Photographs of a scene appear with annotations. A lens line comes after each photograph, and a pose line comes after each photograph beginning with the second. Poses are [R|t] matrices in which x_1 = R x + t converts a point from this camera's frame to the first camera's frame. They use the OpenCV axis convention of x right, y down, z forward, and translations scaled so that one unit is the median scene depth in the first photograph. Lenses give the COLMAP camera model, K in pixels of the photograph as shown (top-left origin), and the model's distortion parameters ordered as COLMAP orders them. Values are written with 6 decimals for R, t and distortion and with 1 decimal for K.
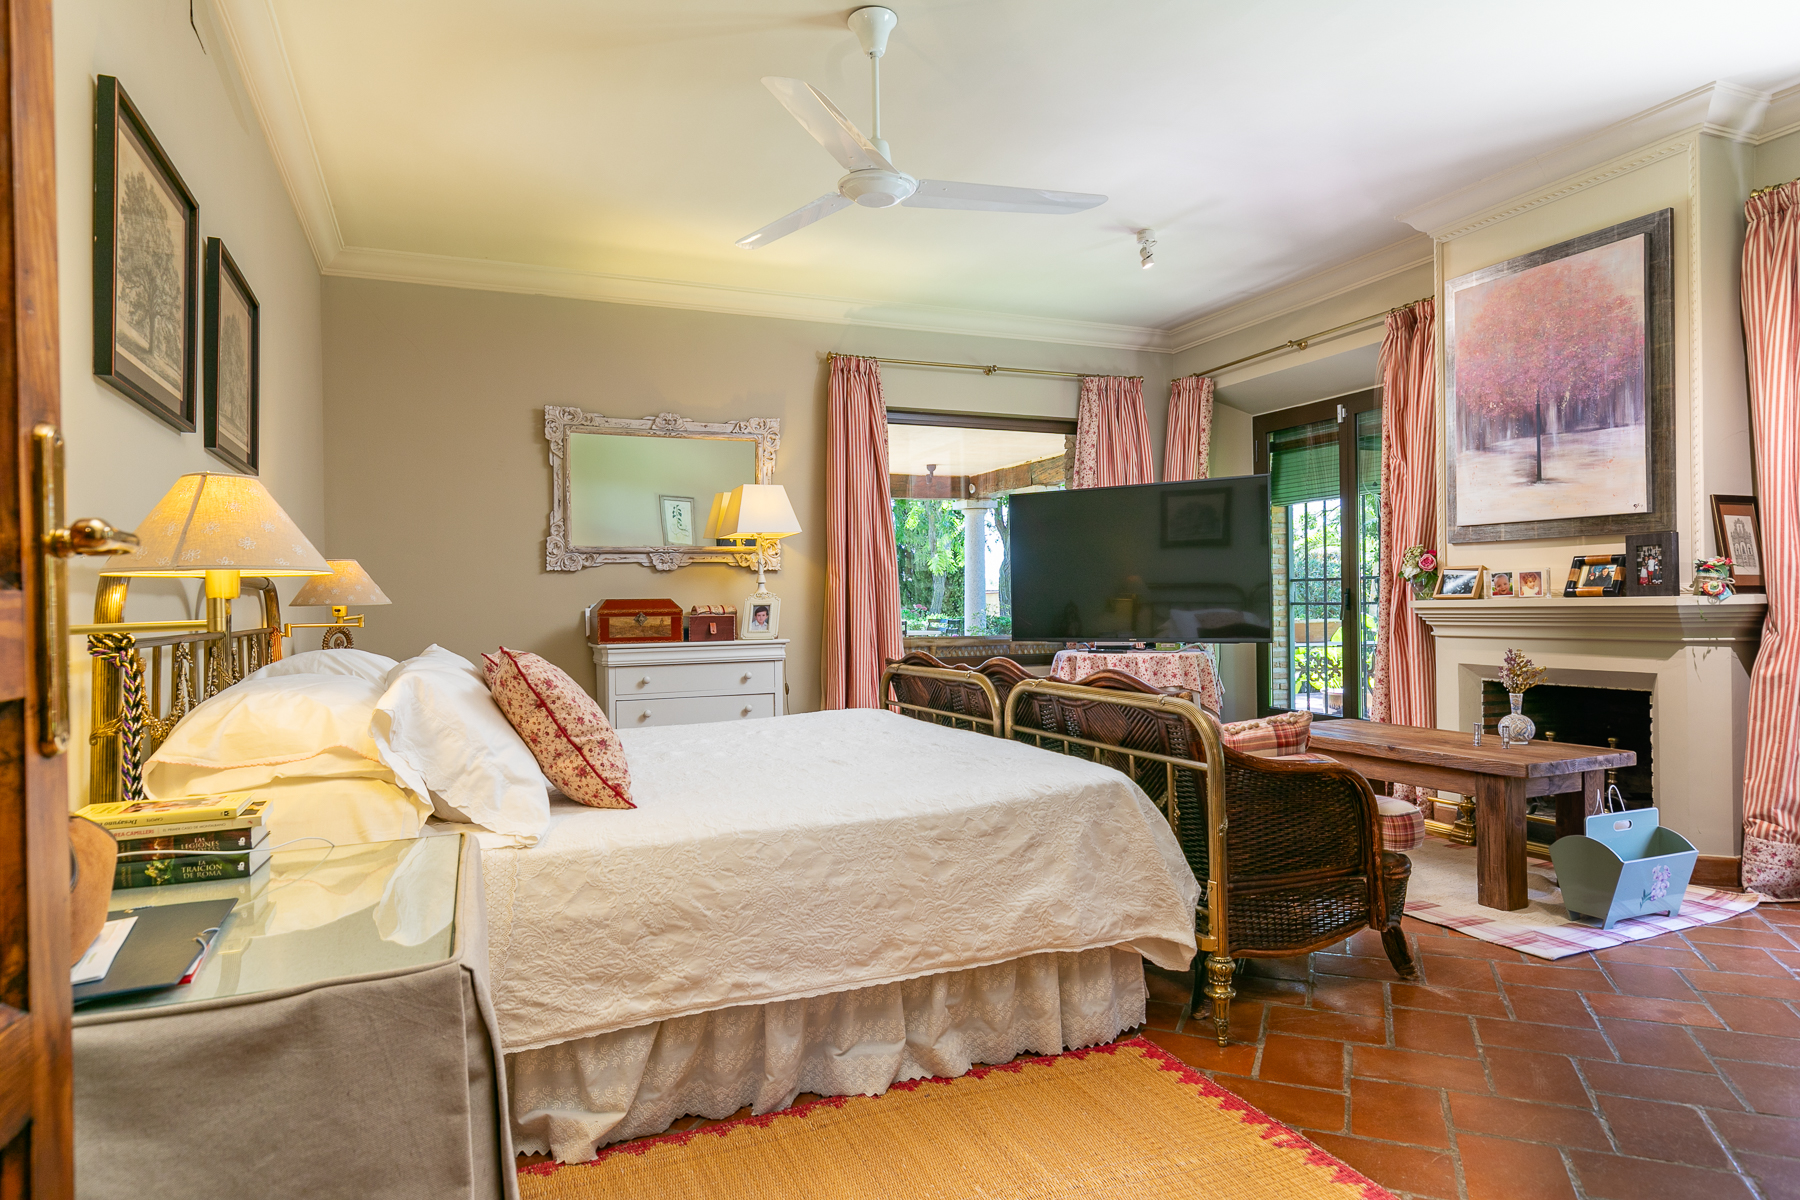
lens RADIAL K [[1060.2, 0, 894.8], [0, 1060.2, 599.4], [0, 0, 1]] dist [0.006105, 0.000992]
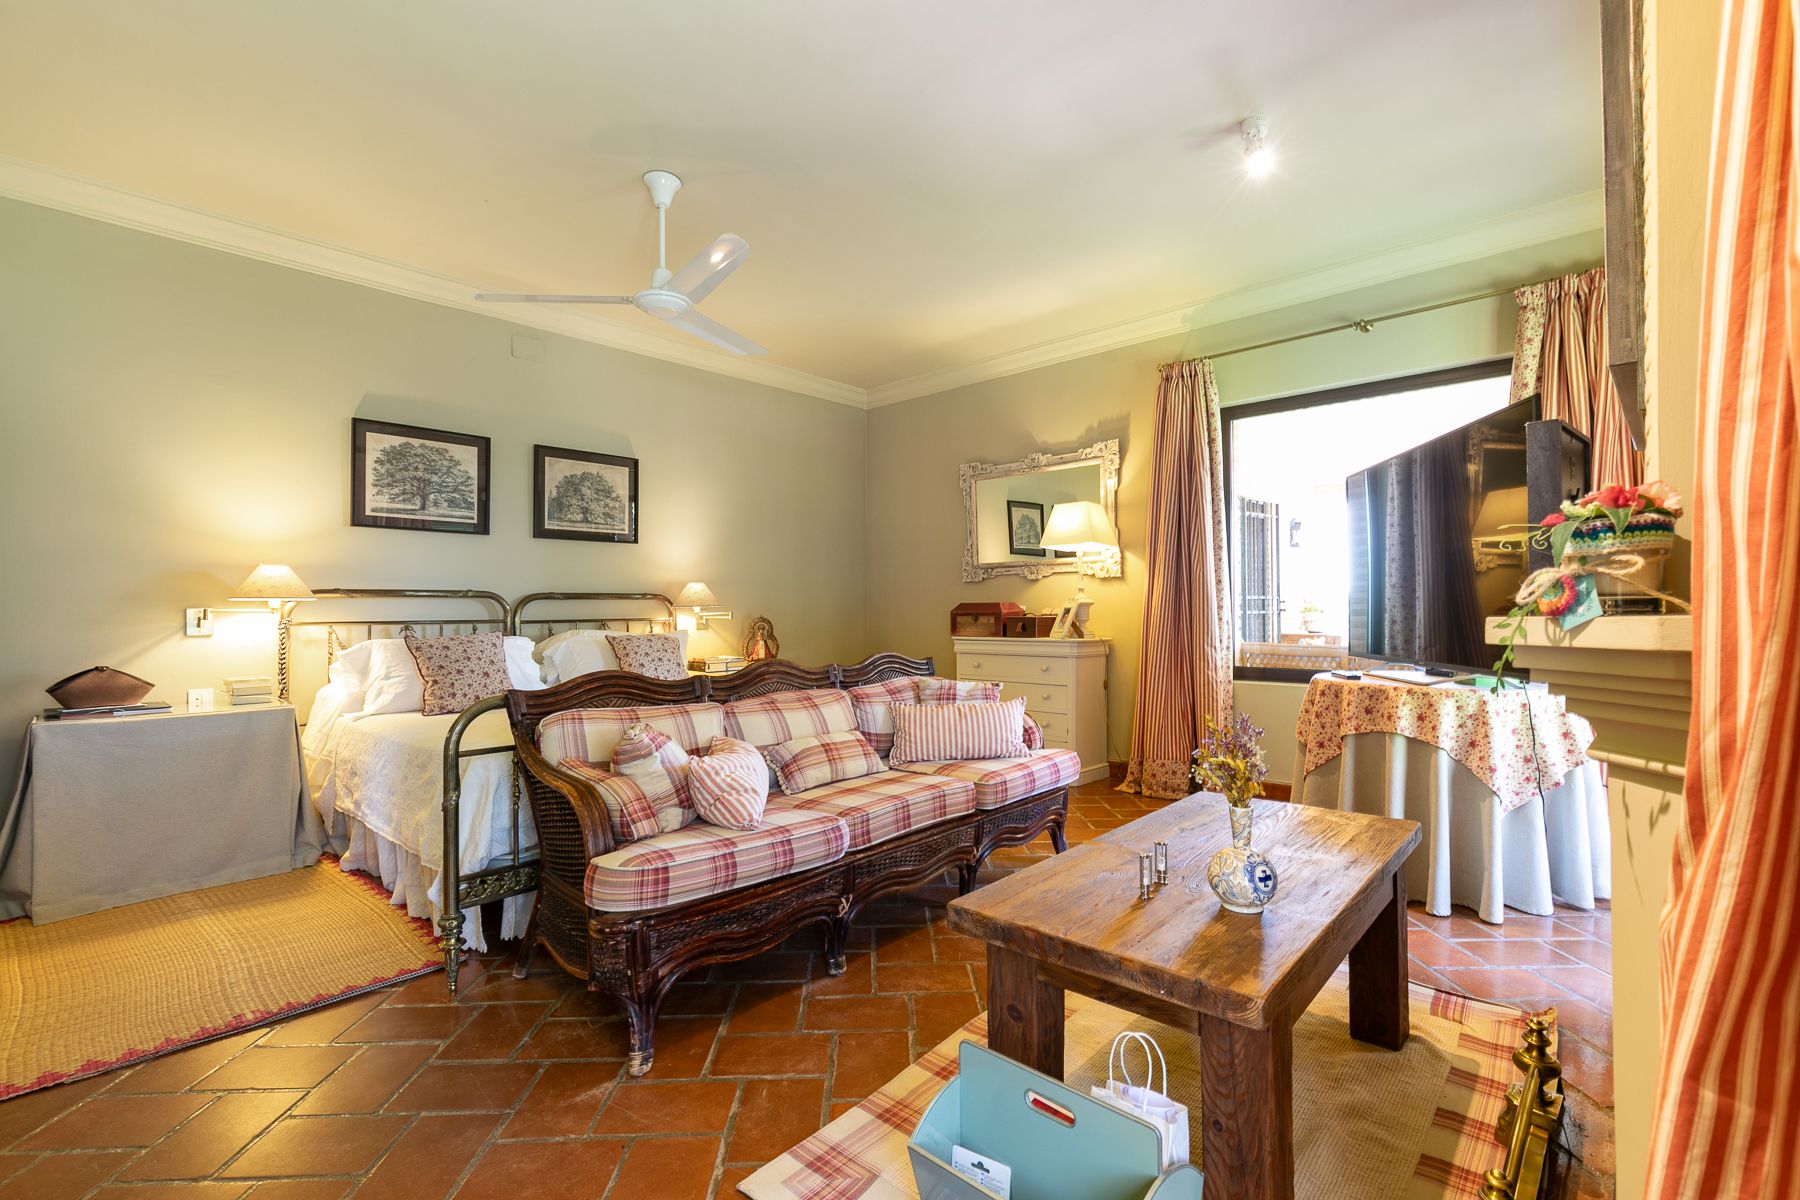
lens RADIAL K [[797.2, 0, 894.5], [0, 797.2, 600.7], [0, 0, 1]] dist [0.018108, 0.000242]
pose [[0.409039, 0.002982, -0.912512, 0.613730], [-0.001706, 0.999995, 0.002503, -0.005113], [0.912515, 0.000533, 0.409042, 0.501324]]
